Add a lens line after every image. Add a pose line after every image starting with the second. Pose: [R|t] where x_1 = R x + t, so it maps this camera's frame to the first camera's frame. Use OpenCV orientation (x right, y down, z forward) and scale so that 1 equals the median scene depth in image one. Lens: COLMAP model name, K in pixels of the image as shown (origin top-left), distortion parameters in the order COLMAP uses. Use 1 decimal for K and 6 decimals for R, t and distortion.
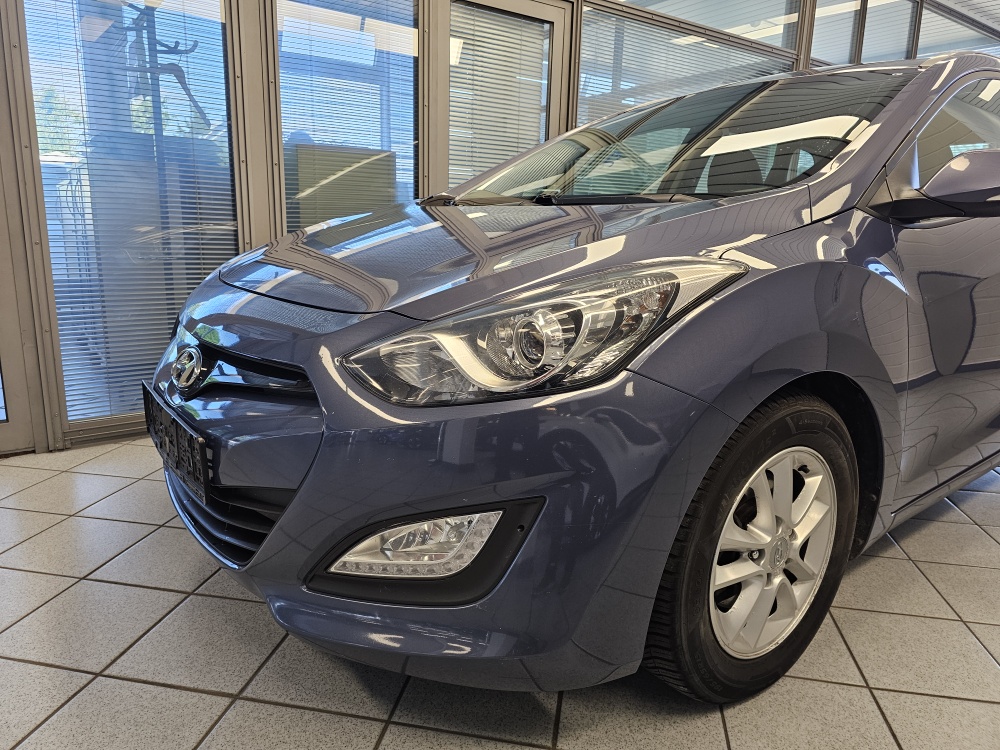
lens RADIAL K [[670.9, 0, 487.2], [0, 670.9, 330.3], [0, 0, 1]] dist [0.052295, -0.035299]
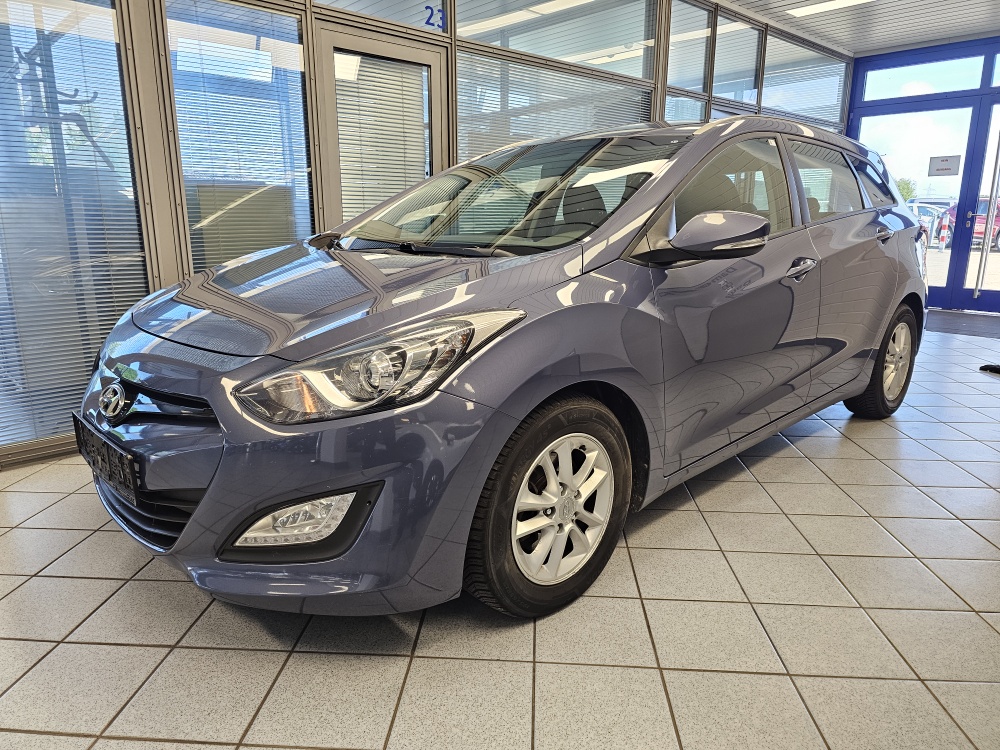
lens RADIAL K [[669.2, 0, 500.0], [0, 669.2, 375.0], [0, 0, 1]] dist [0.052053, -0.058774]
pose [[0.992192, -0.047851, 0.115176, 0.136832], [0.039720, 0.996621, 0.071890, -0.057233], [-0.118227, -0.066754, 0.990740, -0.346136]]
